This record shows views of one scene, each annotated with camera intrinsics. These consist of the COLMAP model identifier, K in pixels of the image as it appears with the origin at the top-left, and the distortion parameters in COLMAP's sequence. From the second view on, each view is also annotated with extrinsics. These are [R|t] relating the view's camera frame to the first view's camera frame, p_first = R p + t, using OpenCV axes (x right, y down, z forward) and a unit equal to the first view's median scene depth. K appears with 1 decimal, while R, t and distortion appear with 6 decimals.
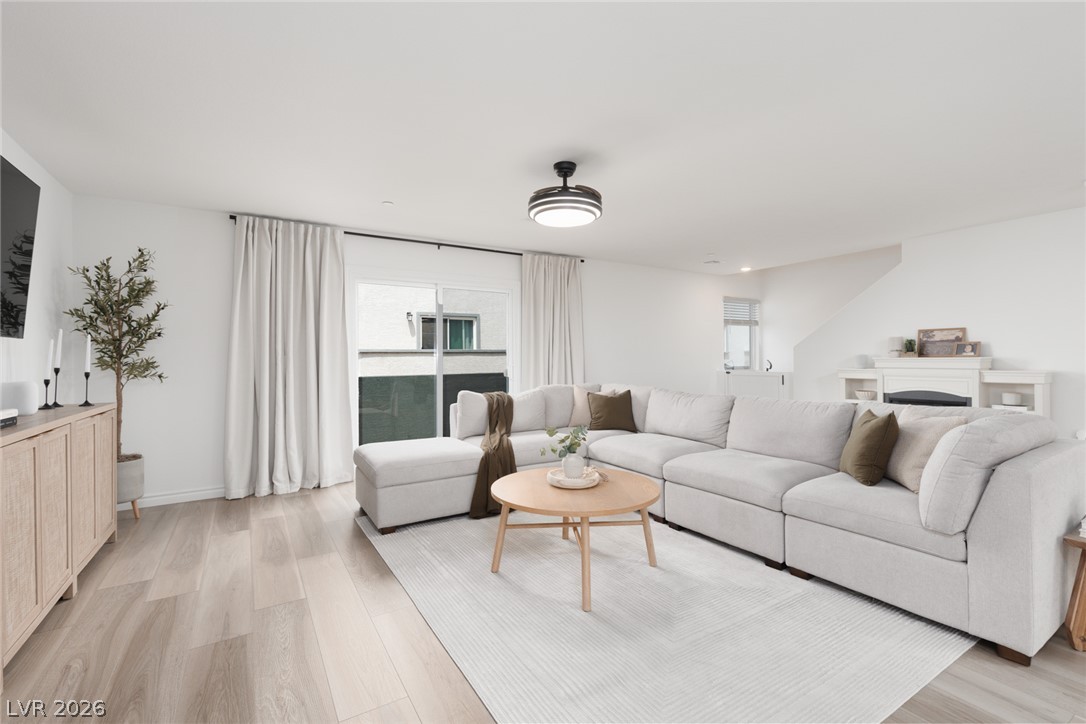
lens RADIAL K [[486.5, 0, 542.0], [0, 486.5, 365.2], [0, 0, 1]] dist [0.009681, -0.000896]
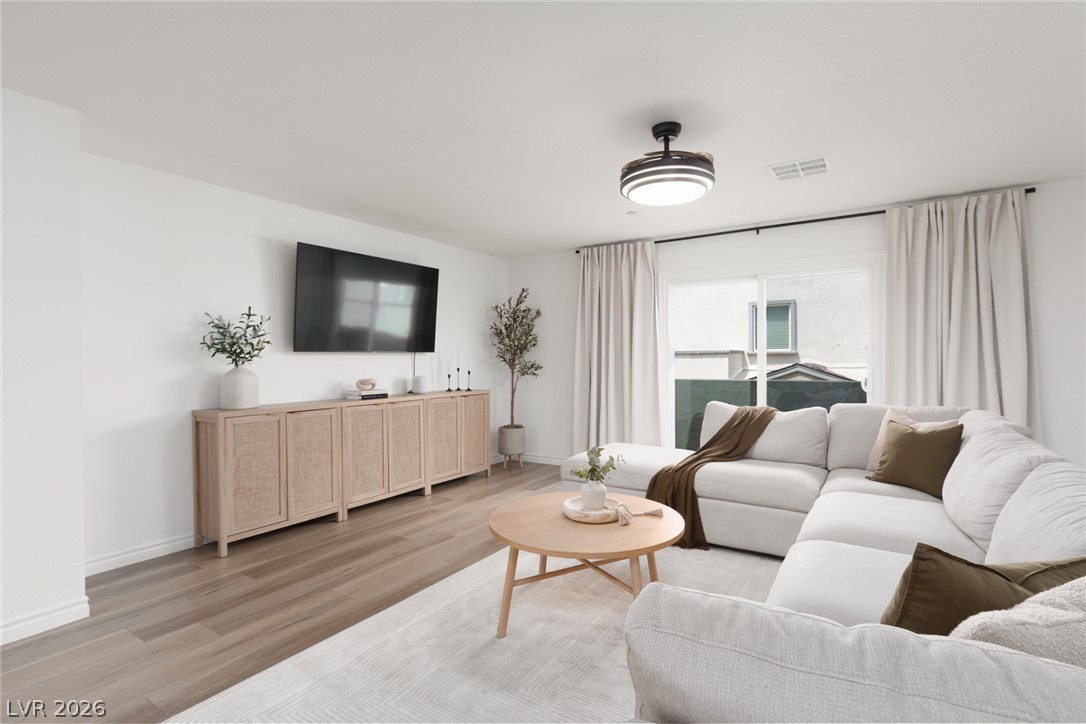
lens RADIAL K [[515.7, 0, 535.3], [0, 515.7, 356.6], [0, 0, 1]] dist [0.000681, -0.000061]
pose [[0.428894, 0.007064, -0.903327, 0.542422], [-0.000670, 0.999972, 0.007502, -0.035123], [0.903354, -0.002612, 0.428887, 0.310328]]
